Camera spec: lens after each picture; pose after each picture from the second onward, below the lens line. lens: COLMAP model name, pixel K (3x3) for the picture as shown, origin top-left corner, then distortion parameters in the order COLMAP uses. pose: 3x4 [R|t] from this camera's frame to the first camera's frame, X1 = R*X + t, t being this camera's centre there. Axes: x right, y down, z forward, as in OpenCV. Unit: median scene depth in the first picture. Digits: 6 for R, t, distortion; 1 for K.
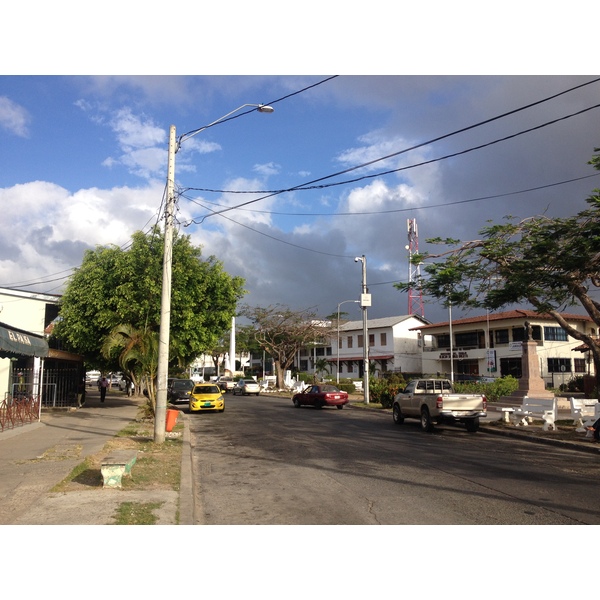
lens RADIAL K [[590.0, 0, 300.2], [0, 590.0, 291.4], [0, 0, 1]] dist [0.144367, -0.208043]
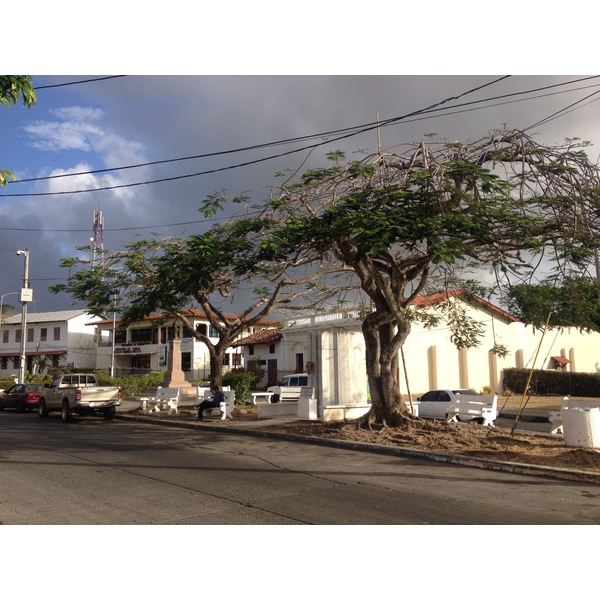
lens RADIAL K [[590.0, 0, 300.2], [0, 590.0, 291.4], [0, 0, 1]] dist [0.144367, -0.208043]
pose [[0.872514, 0.059268, 0.484981, 0.033112], [-0.063772, 0.997938, -0.007226, -0.018944], [-0.484409, -0.024623, 0.874495, -0.135235]]
